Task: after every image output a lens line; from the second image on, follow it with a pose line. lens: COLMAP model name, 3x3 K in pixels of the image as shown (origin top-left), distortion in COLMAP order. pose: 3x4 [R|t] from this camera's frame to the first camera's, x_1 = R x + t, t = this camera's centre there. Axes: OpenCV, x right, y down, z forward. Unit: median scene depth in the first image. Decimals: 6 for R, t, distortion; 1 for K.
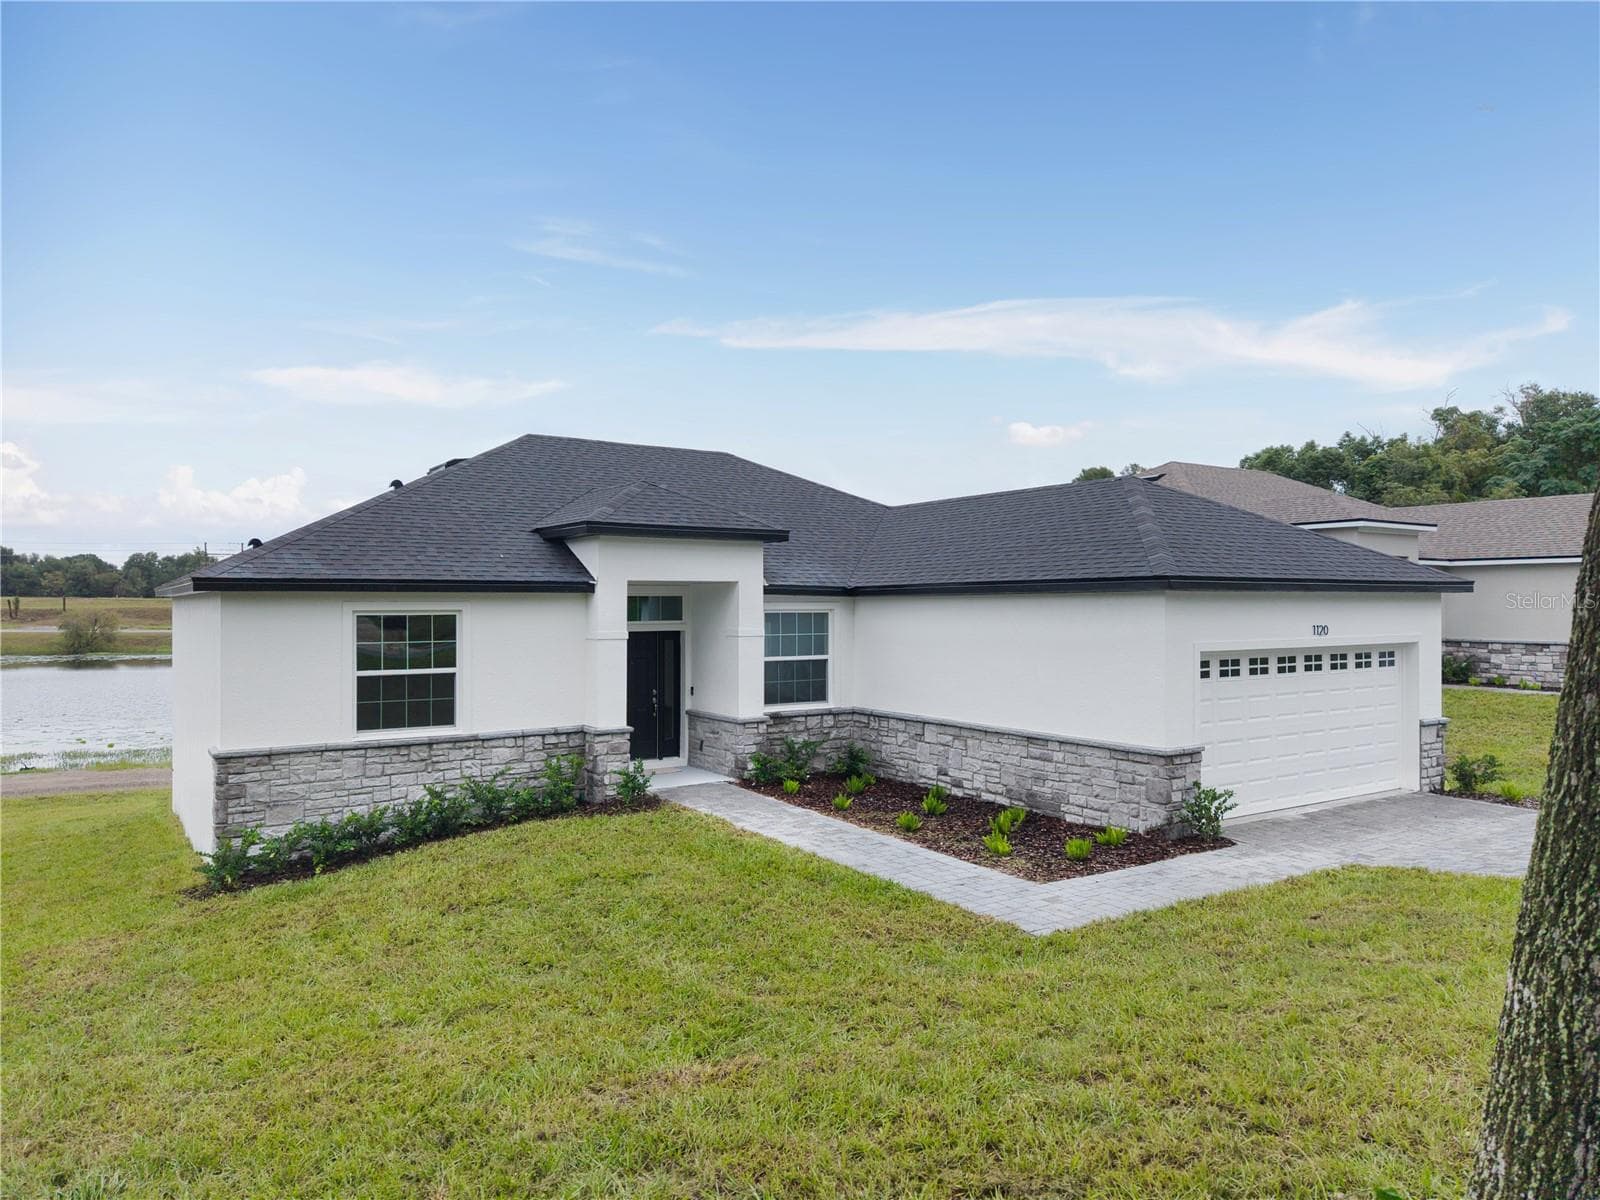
lens RADIAL K [[1090.9, 0, 800.0], [0, 1090.9, 600.0], [0, 0, 1]] dist [0.001214, -0.004656]
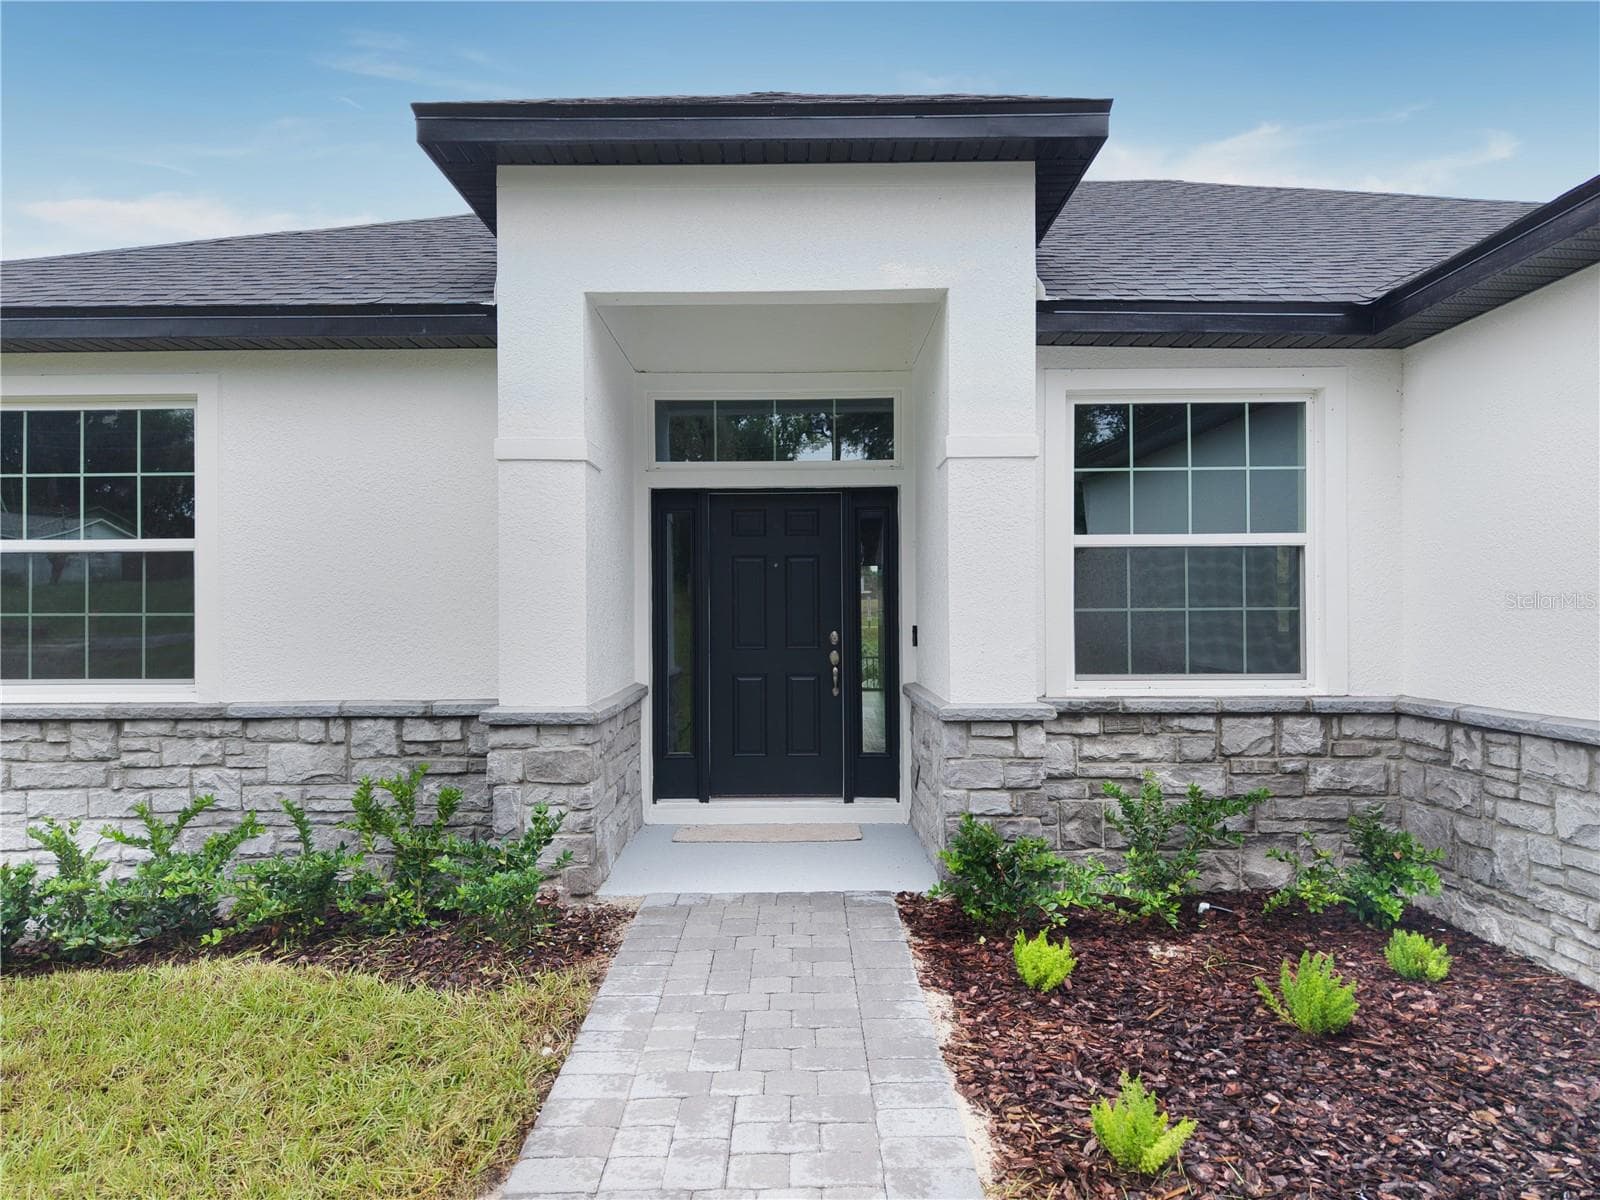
lens RADIAL K [[1090.9, 0, 800.0], [0, 1090.9, 600.0], [0, 0, 1]] dist [0.001214, -0.004656]
pose [[0.829563, -0.007571, -0.558362, 0.094026], [0.002642, 0.999950, -0.009634, 0.083664], [0.558407, 0.006517, 0.829541, 0.737168]]
